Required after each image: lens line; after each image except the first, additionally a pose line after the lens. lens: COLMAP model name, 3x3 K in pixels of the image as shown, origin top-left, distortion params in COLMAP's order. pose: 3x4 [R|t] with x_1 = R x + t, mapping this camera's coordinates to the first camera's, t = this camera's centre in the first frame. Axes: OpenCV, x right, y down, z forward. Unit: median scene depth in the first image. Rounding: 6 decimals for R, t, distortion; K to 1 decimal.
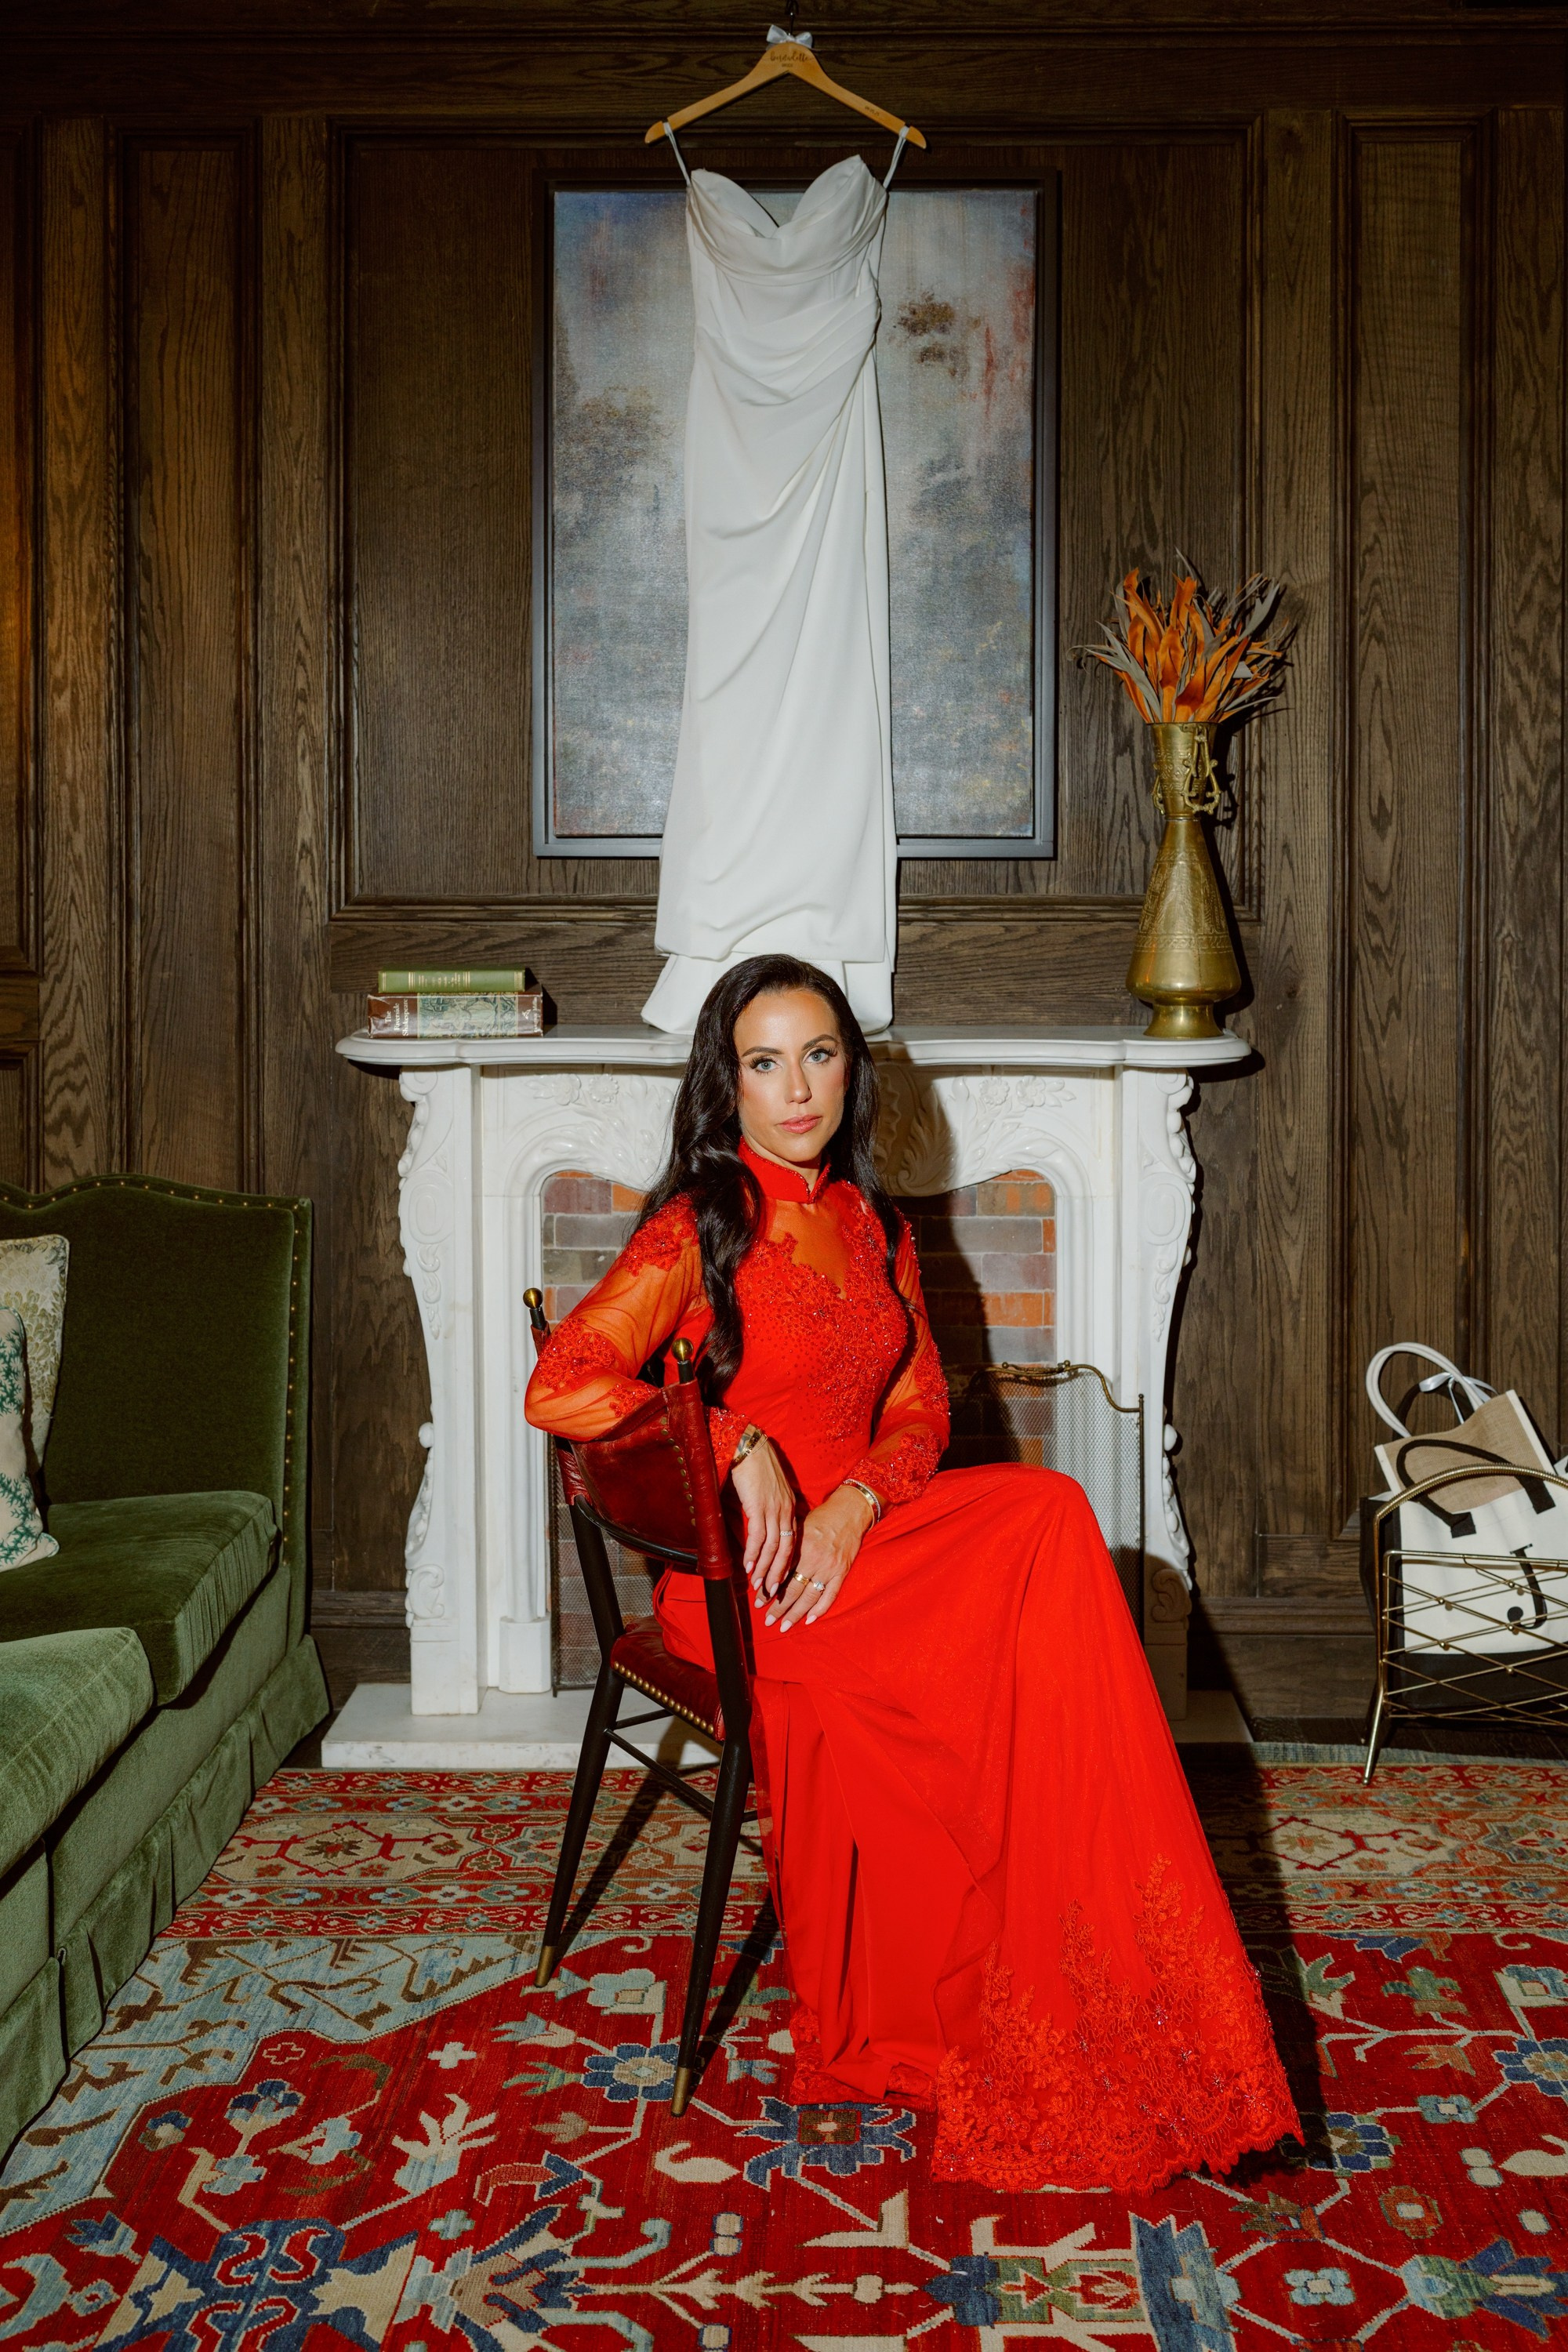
lens RADIAL K [[2321.4, 0, 793.3], [0, 2321.4, 917.9], [0, 0, 1]] dist [0.016892, -0.015422]
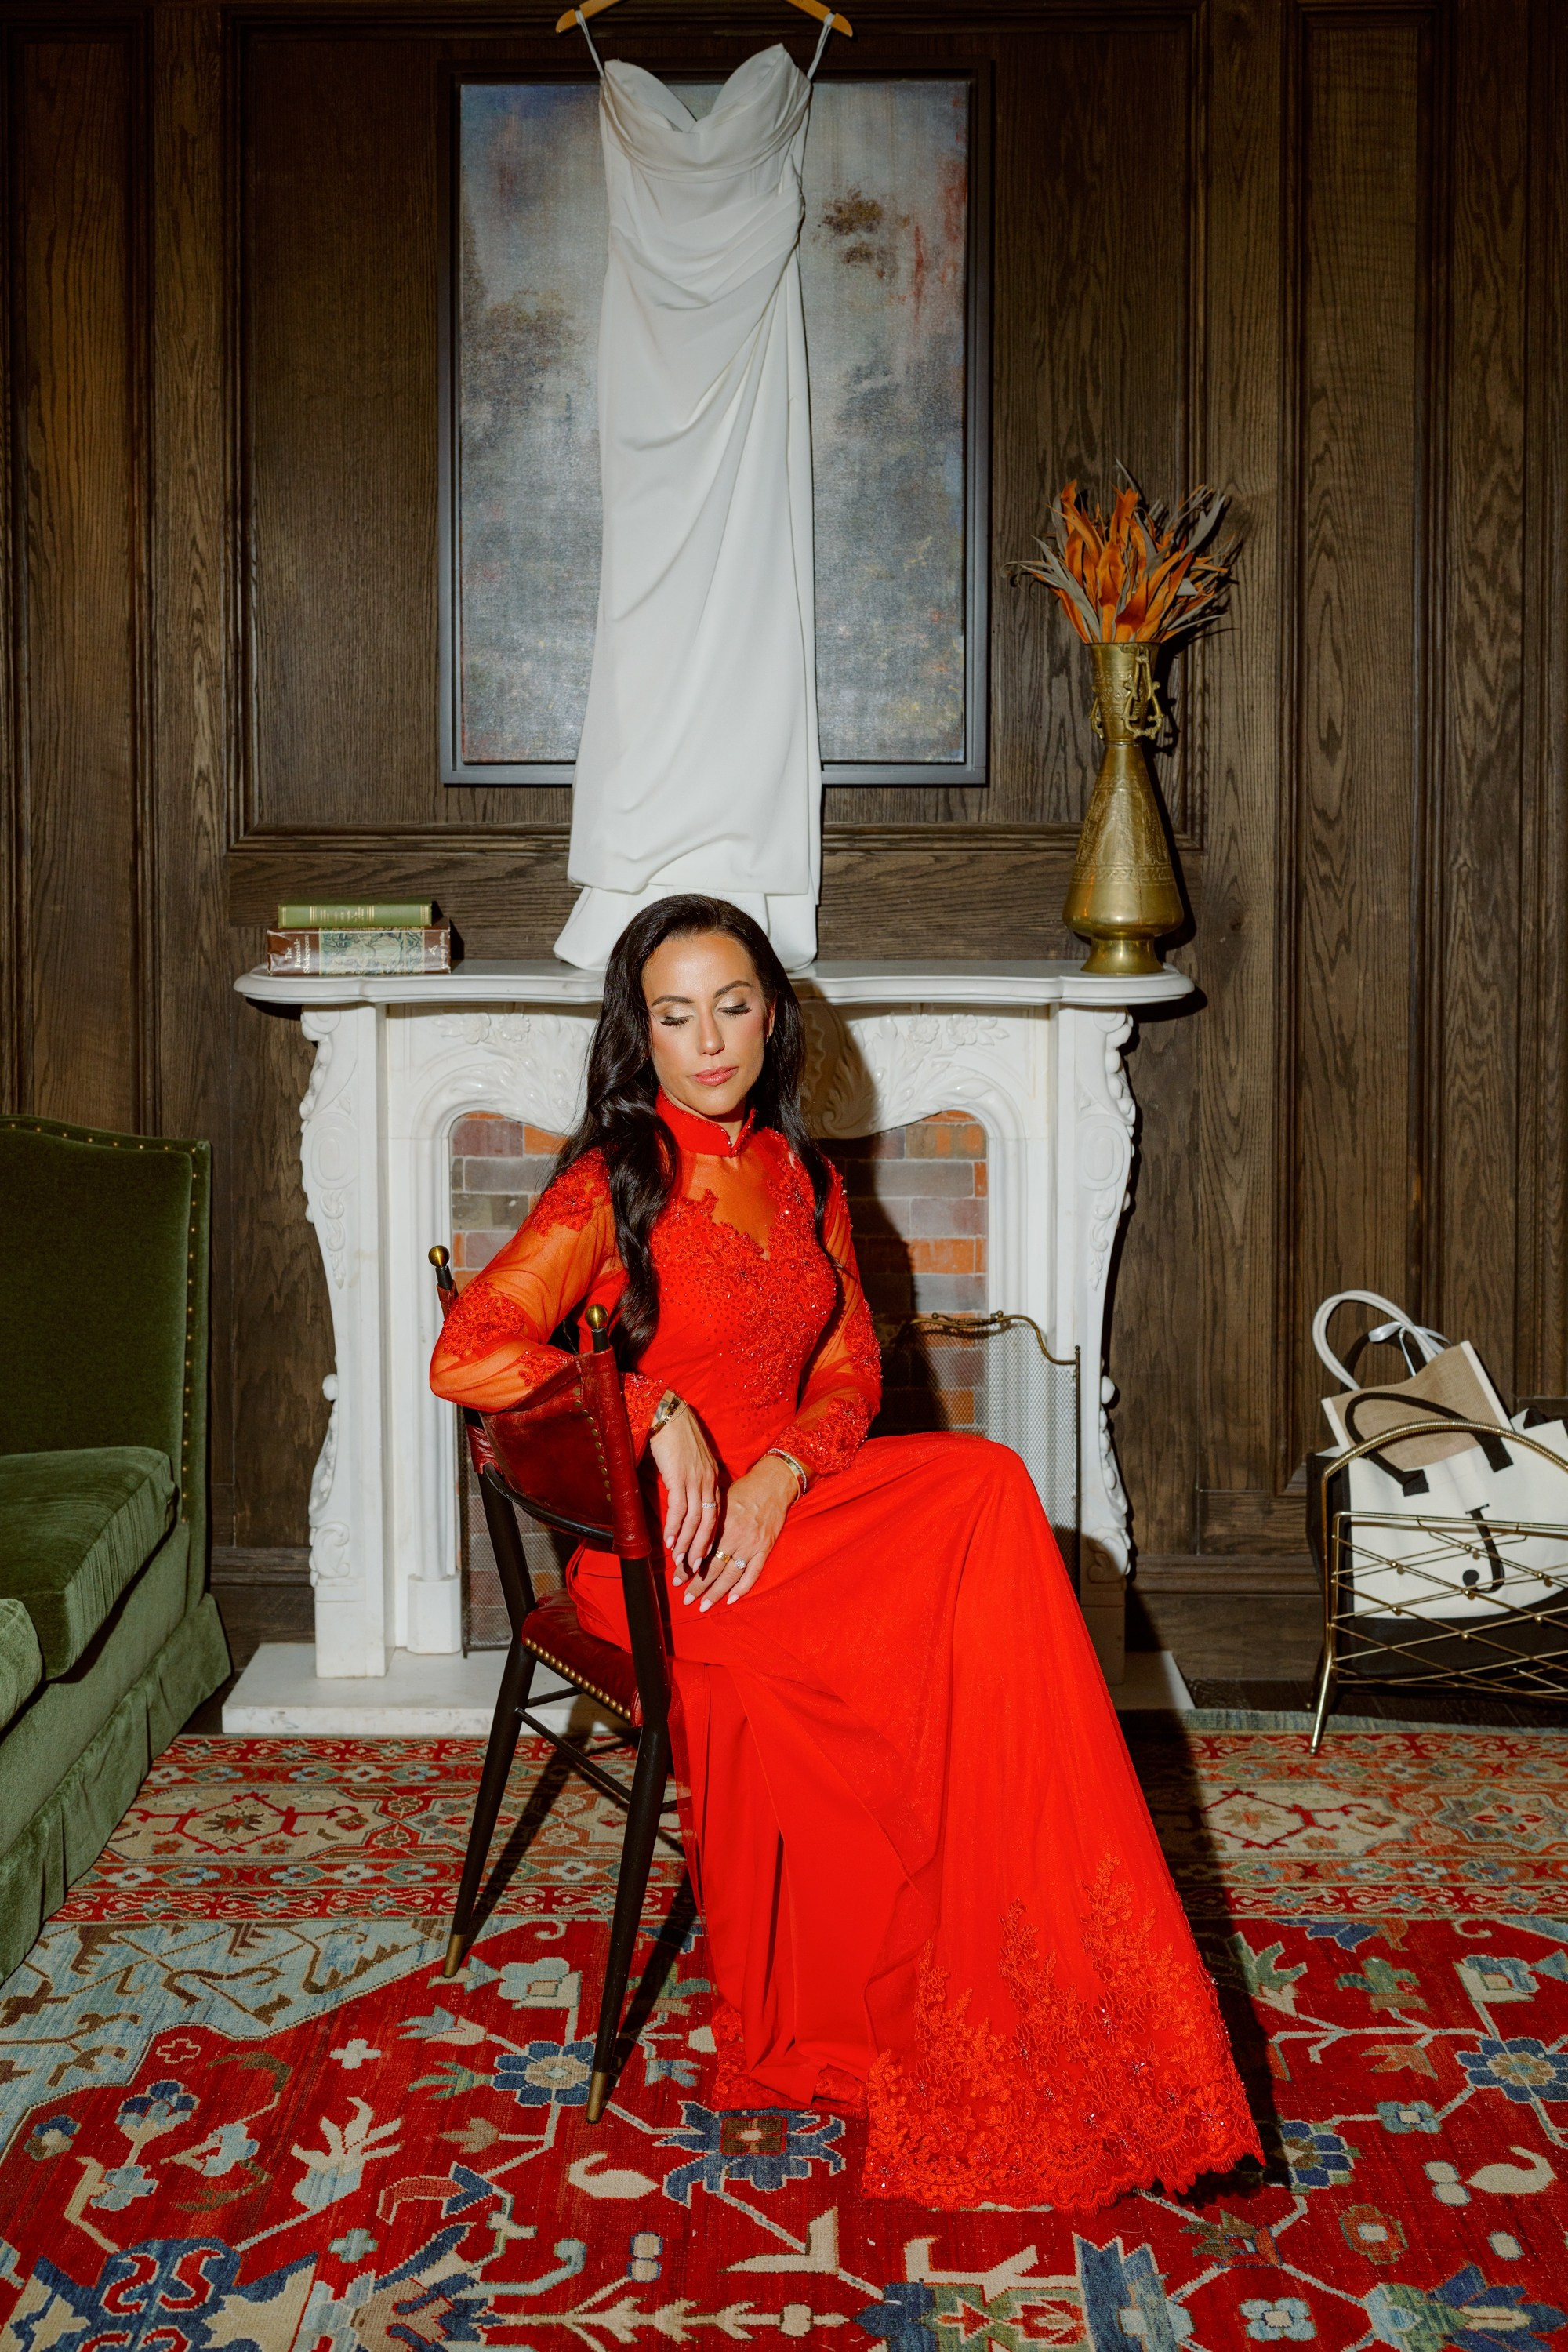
lens RADIAL K [[2339.4, 0, 692.7], [0, 2339.4, 870.2], [0, 0, 1]] dist [0.008348, -0.005022]
pose [[0.999966, -0.001541, -0.008044, -0.000523], [0.001669, 0.999872, 0.015921, -0.006423], [0.008019, -0.015934, 0.999841, 0.040372]]
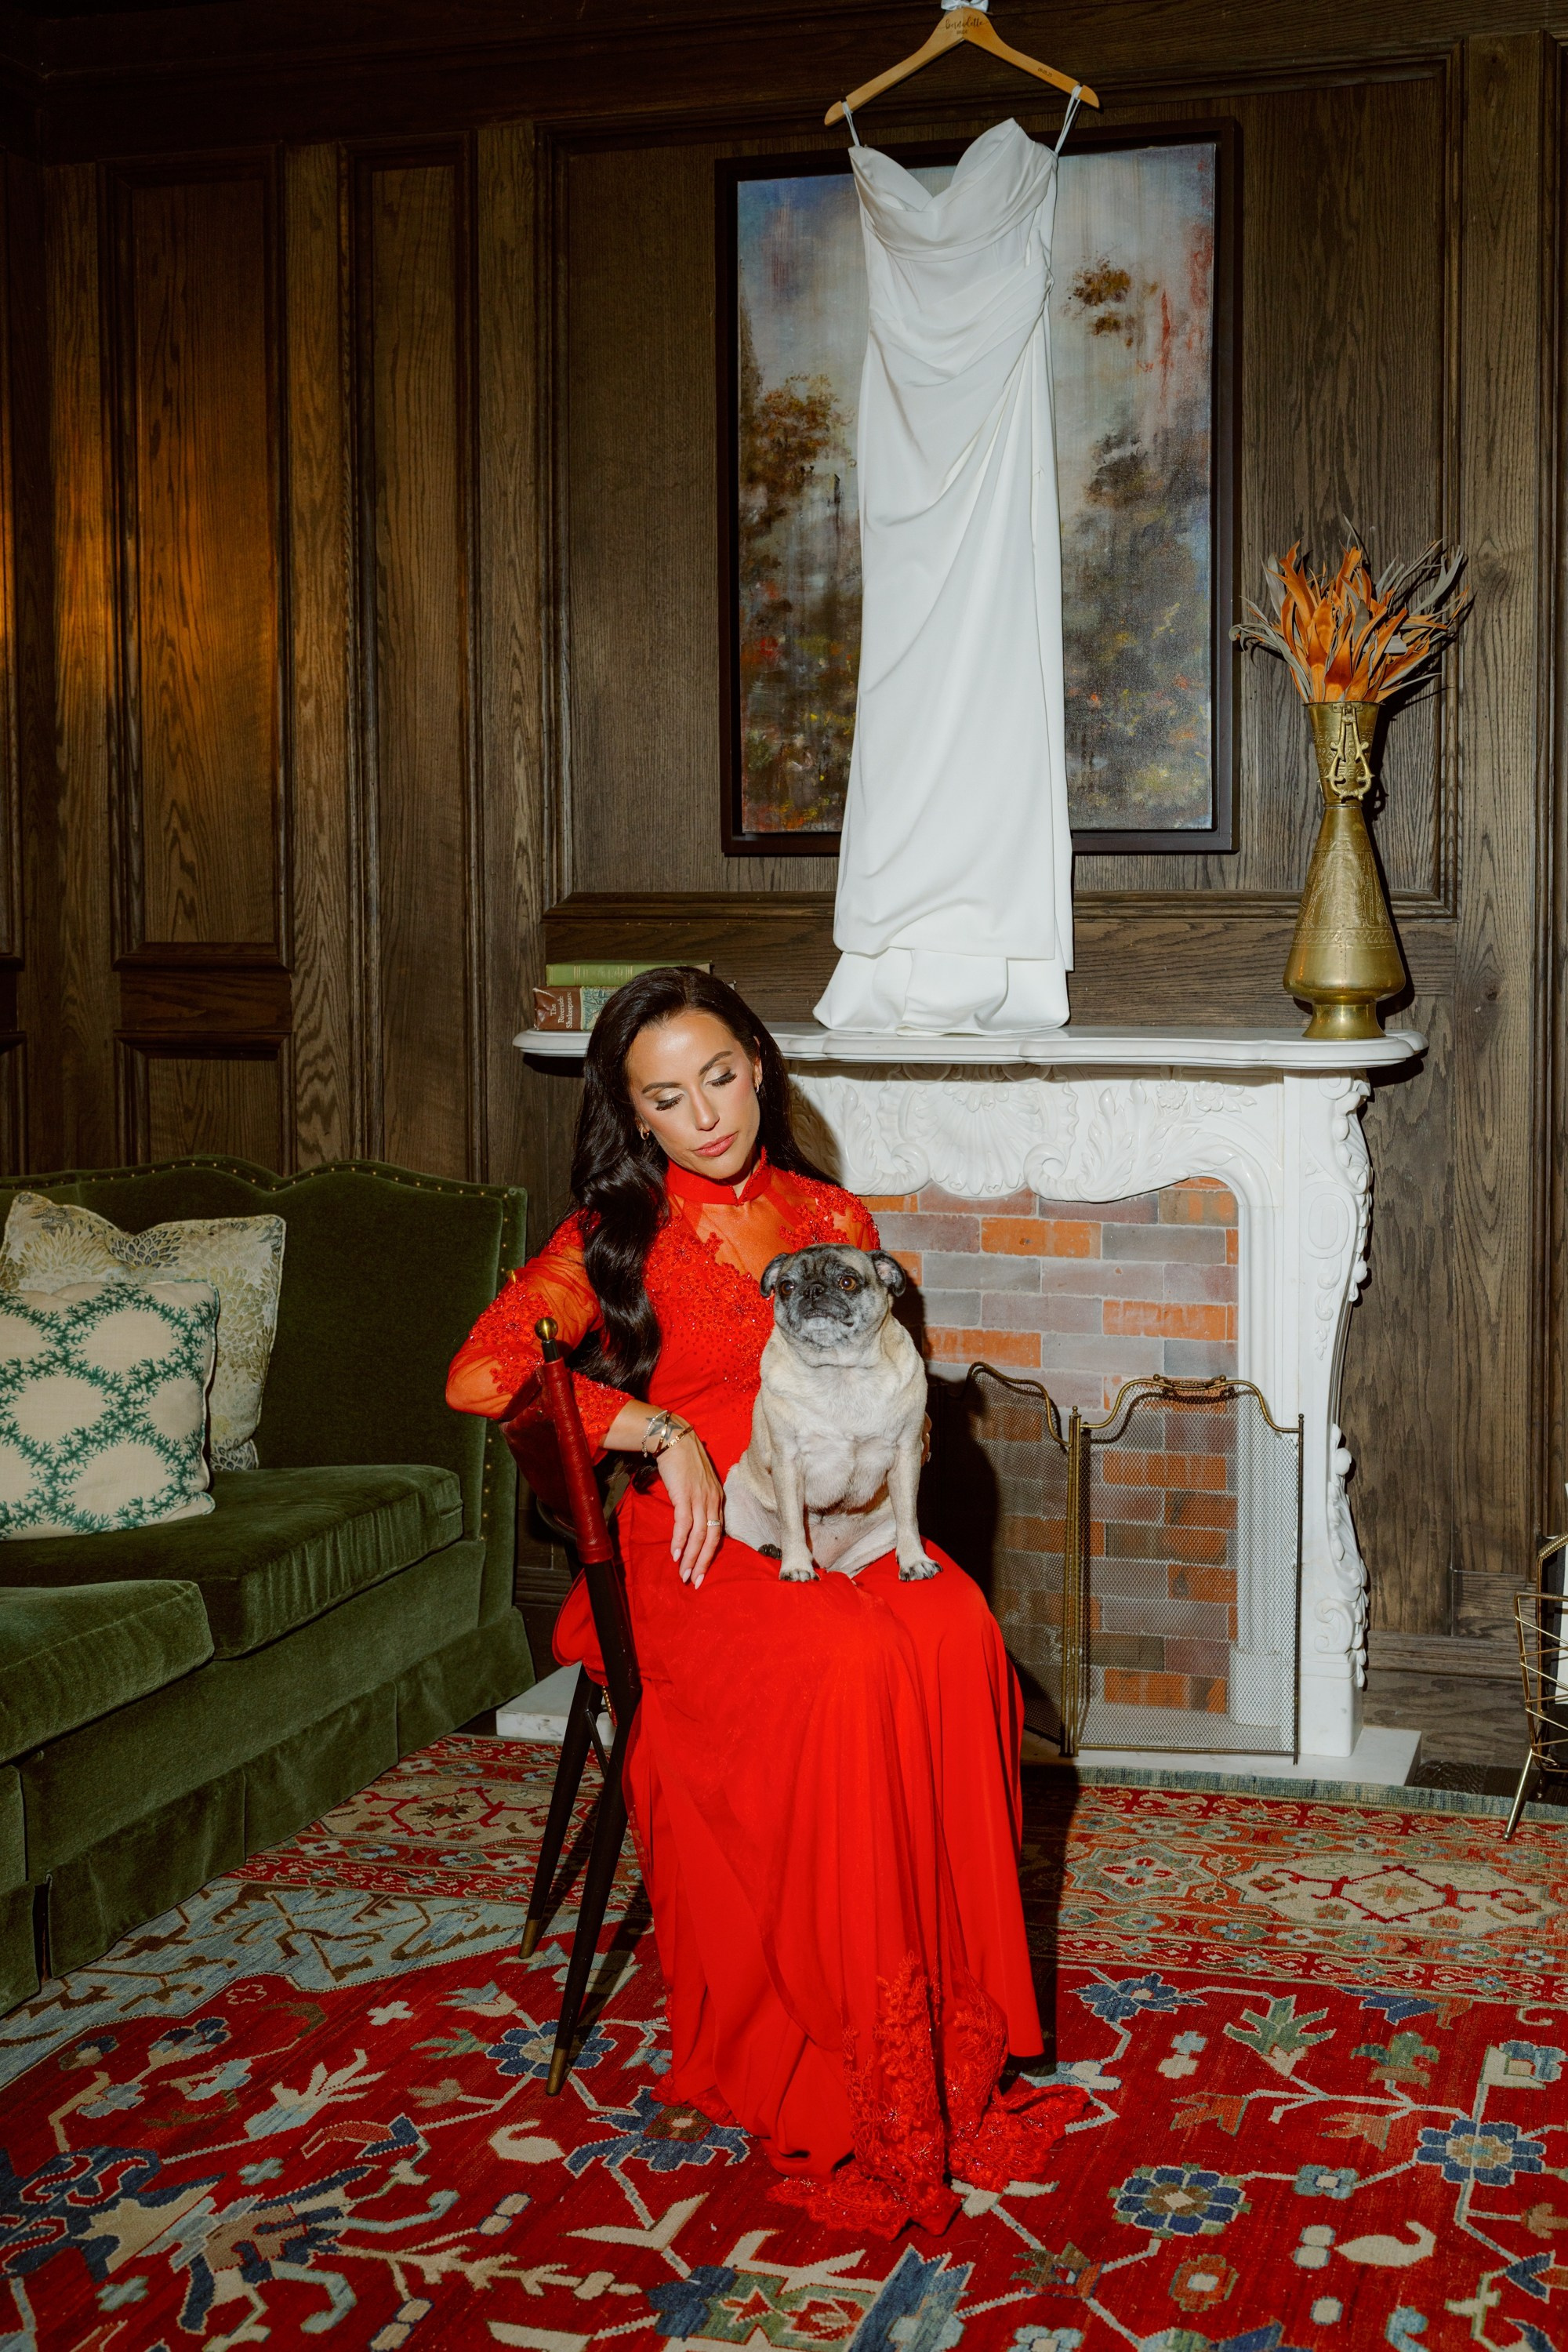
lens RADIAL K [[2284.1, 0, 1084.1], [0, 2284.1, 1020.0], [0, 0, 1]] dist [0.001950, 0.007244]
pose [[0.975161, 0.009408, -0.221296, 0.272196], [-0.003695, 0.999649, 0.026218, 0.019985], [0.221465, -0.024749, 0.974854, 0.076767]]
